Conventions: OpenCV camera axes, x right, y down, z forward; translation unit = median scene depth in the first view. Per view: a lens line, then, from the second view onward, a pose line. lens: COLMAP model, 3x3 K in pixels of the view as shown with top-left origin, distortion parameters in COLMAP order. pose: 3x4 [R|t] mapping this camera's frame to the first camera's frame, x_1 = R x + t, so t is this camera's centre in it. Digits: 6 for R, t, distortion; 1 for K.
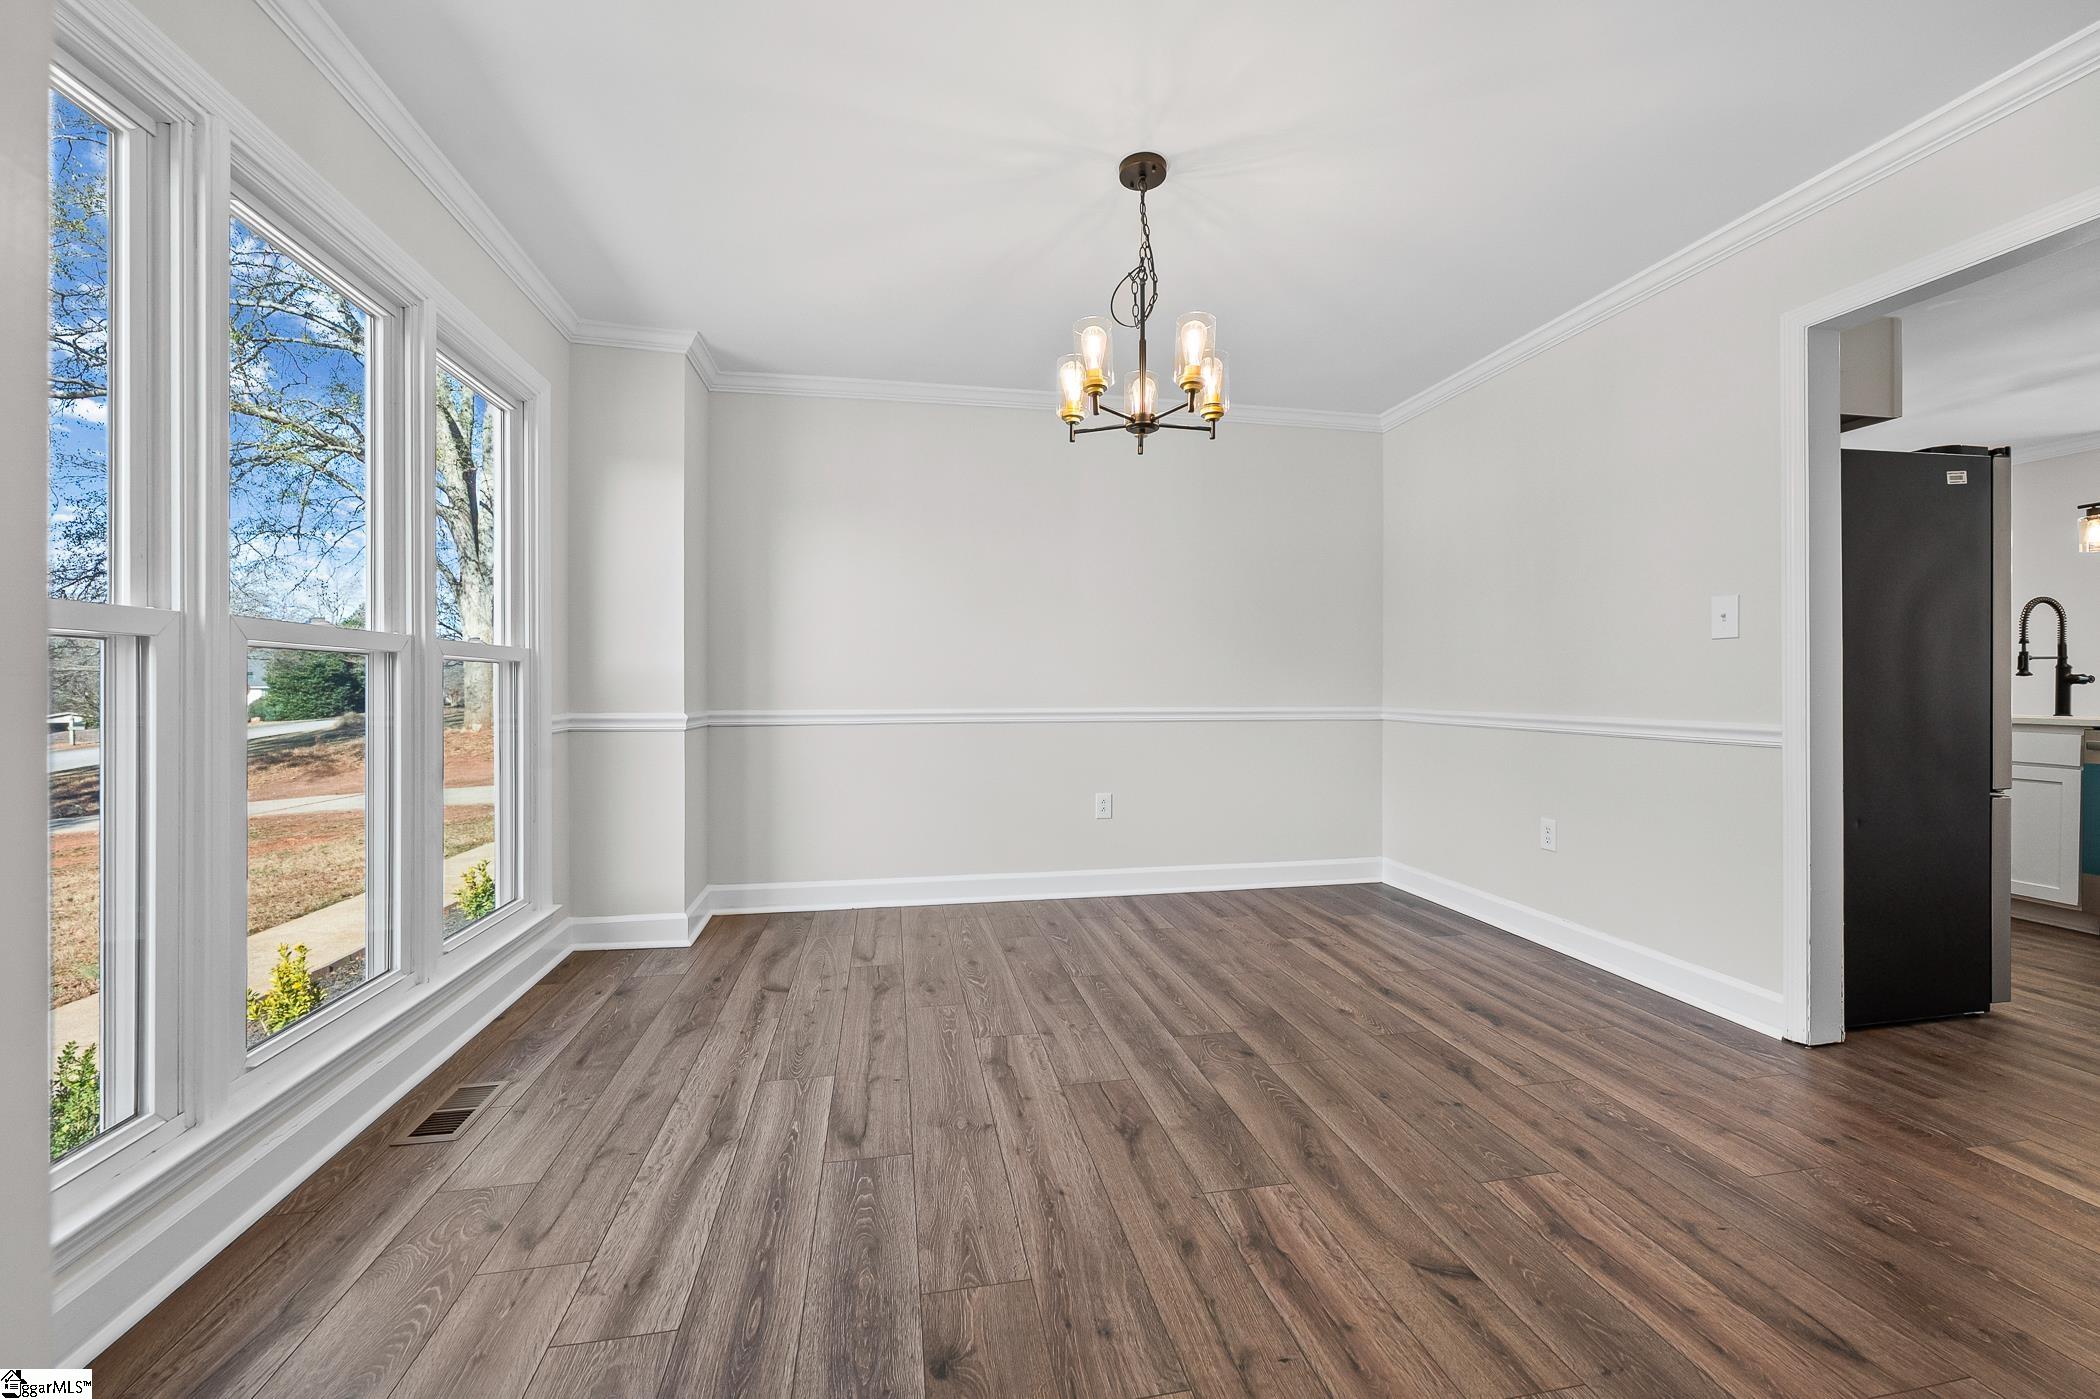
lens RADIAL K [[834.3, 0, 1056.9], [0, 834.3, 696.0], [0, 0, 1]] dist [-0.000870, 0.000027]
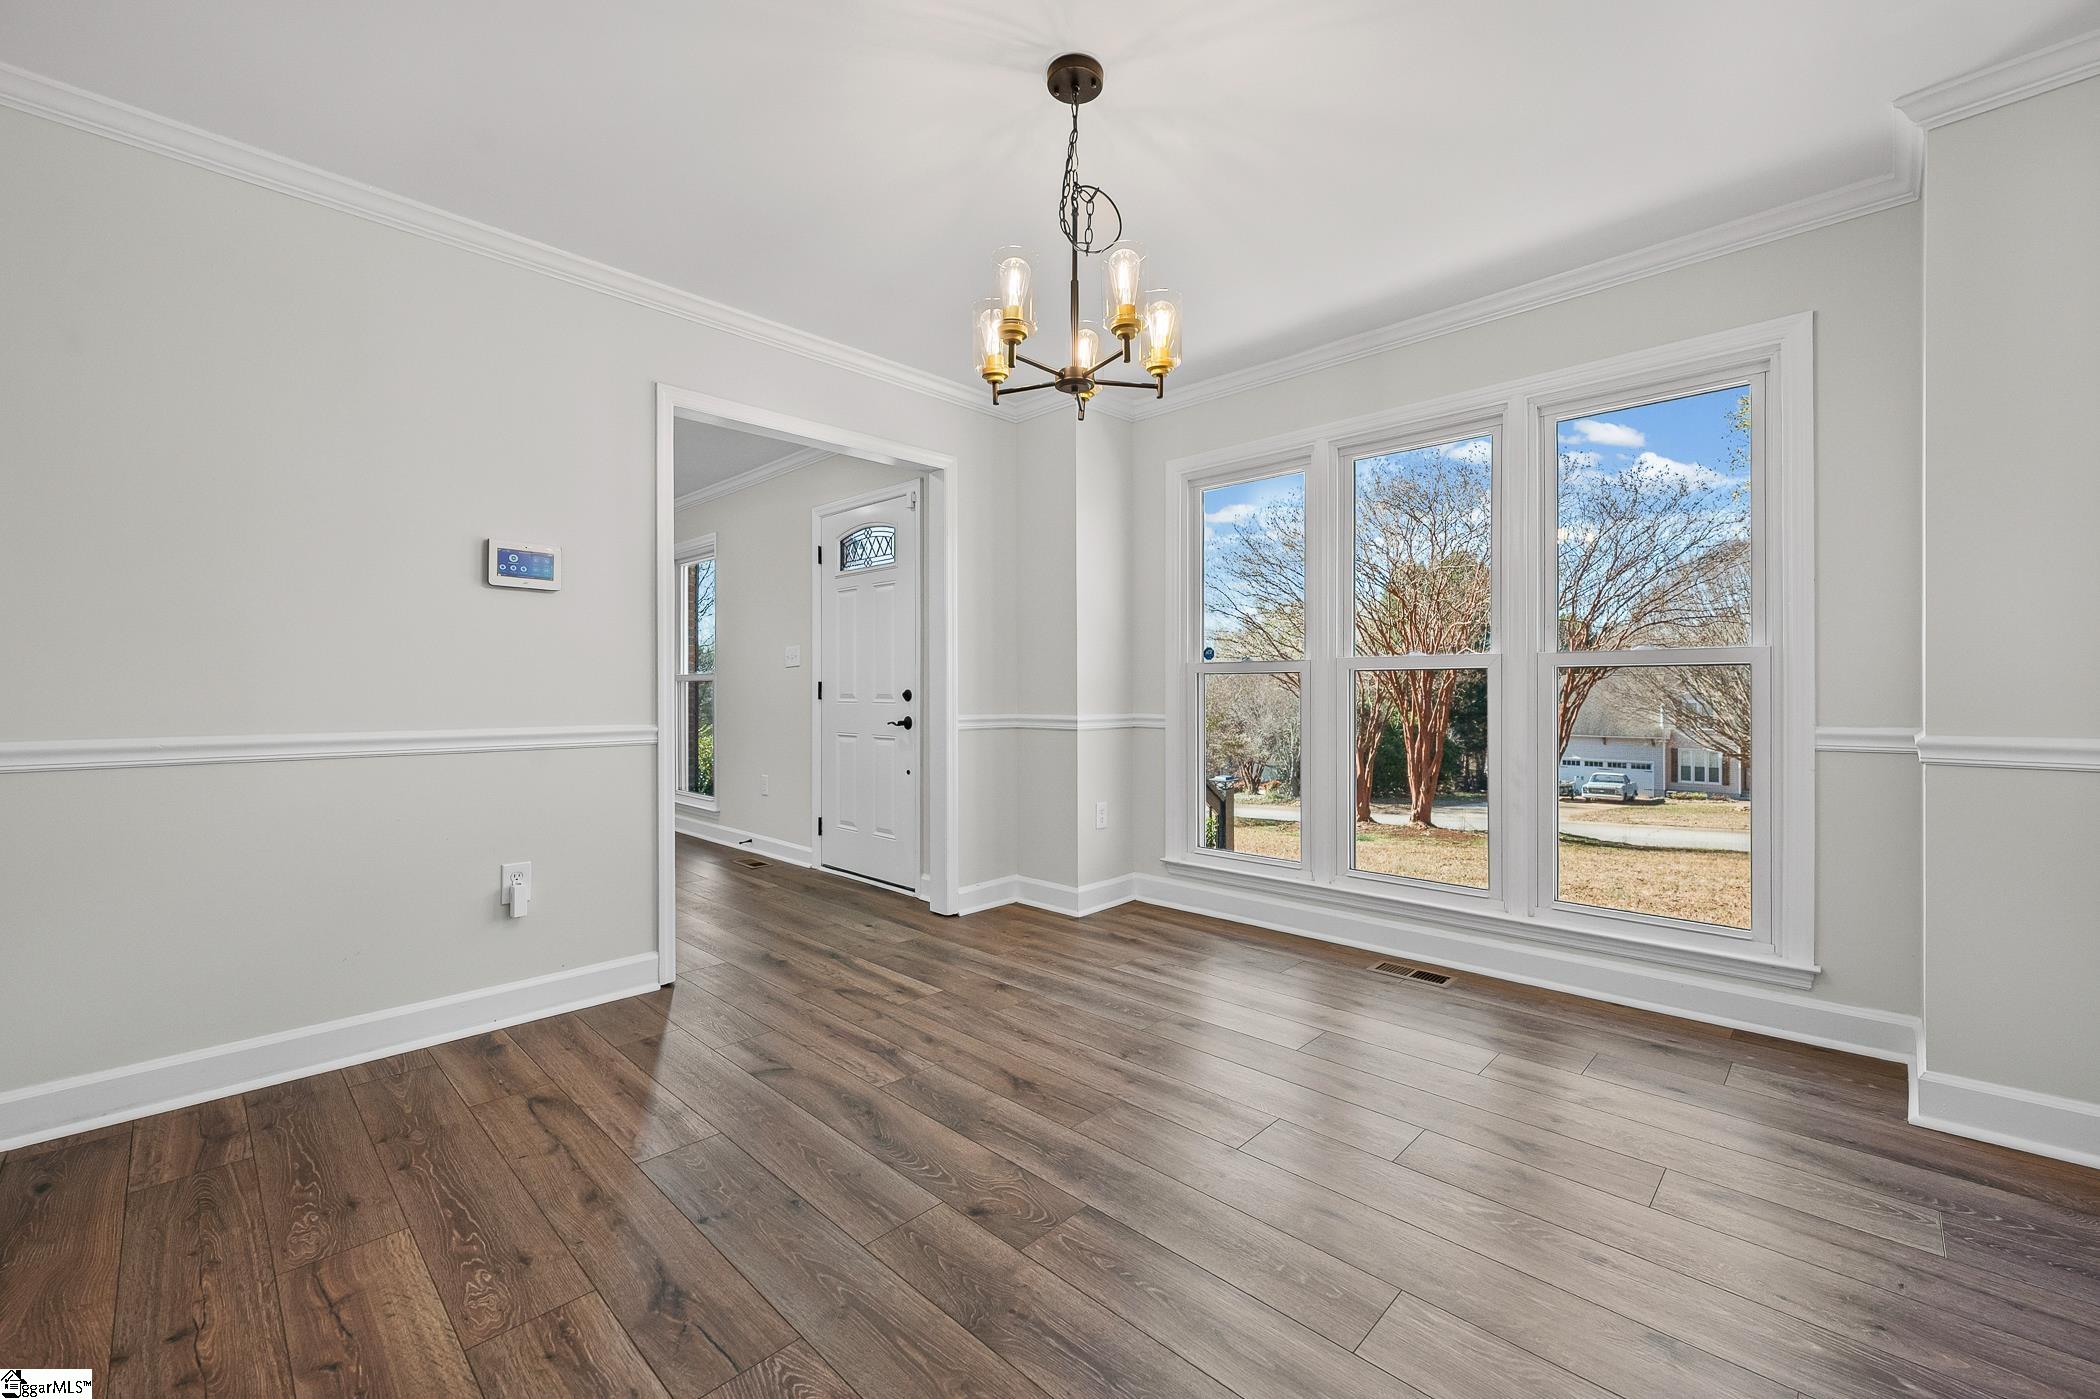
lens RADIAL K [[850.1, 0, 1051.4], [0, 850.1, 689.9], [0, 0, 1]] dist [0.002815, 0.000136]
pose [[-0.823550, 0.002625, -0.567238, 0.700107], [-0.002994, 0.999955, 0.008974, -0.024719], [0.567236, 0.009088, -0.823505, 1.945392]]
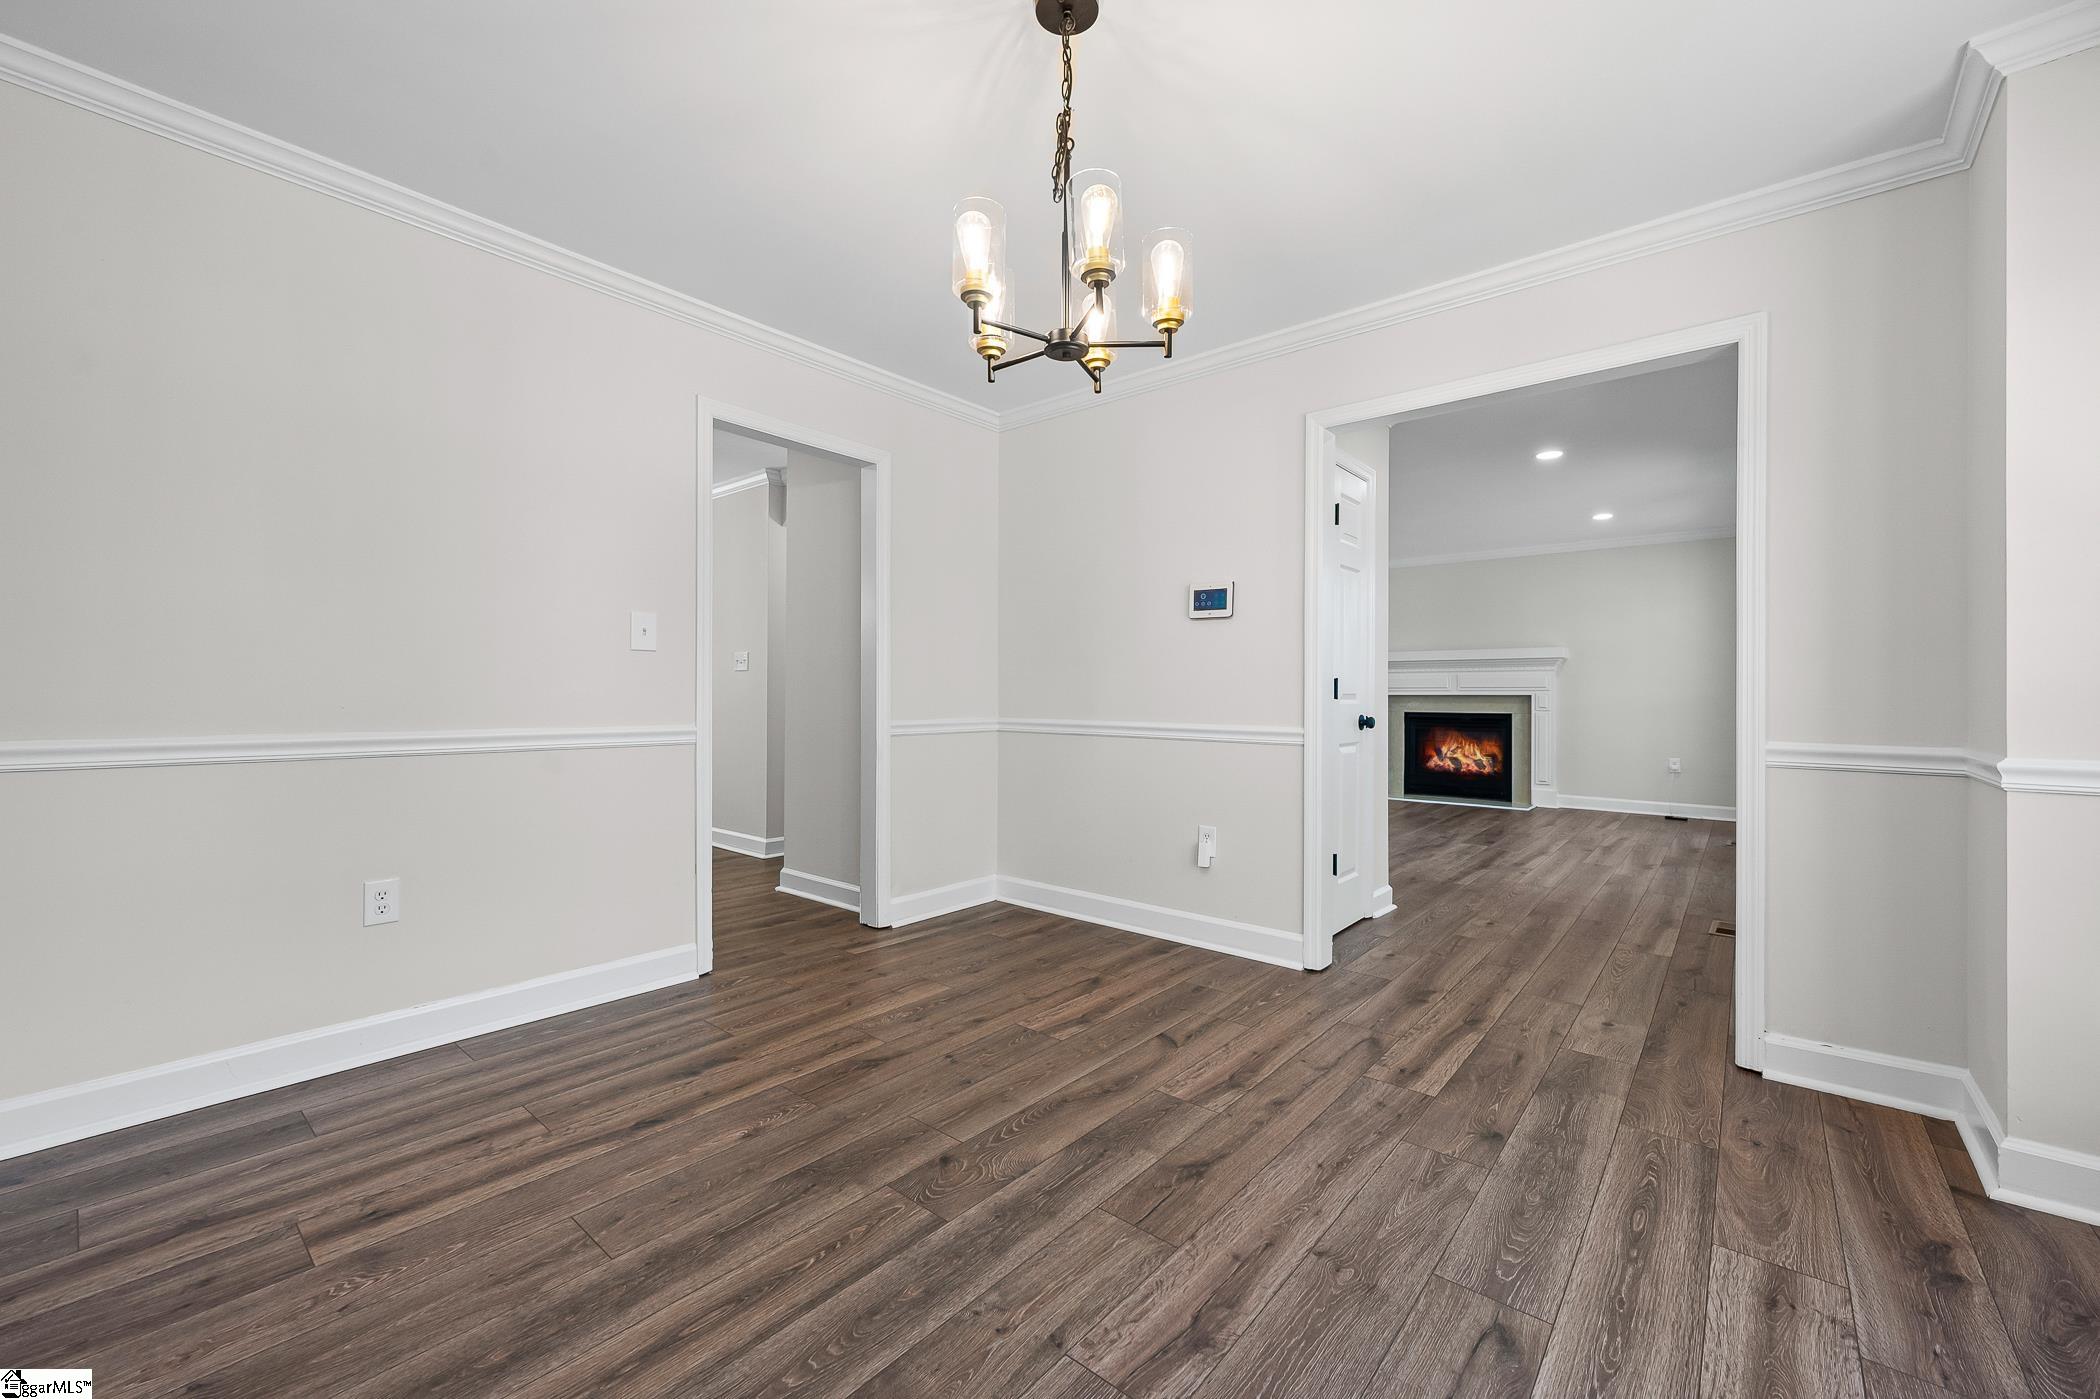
lens RADIAL K [[834.3, 0, 1056.9], [0, 834.3, 696.0], [0, 0, 1]] dist [-0.000870, 0.000027]
pose [[-0.623194, -0.004947, 0.782051, -0.544661], [0.001770, 0.999969, 0.007735, -0.021906], [-0.782065, 0.006205, -0.623166, 1.684872]]
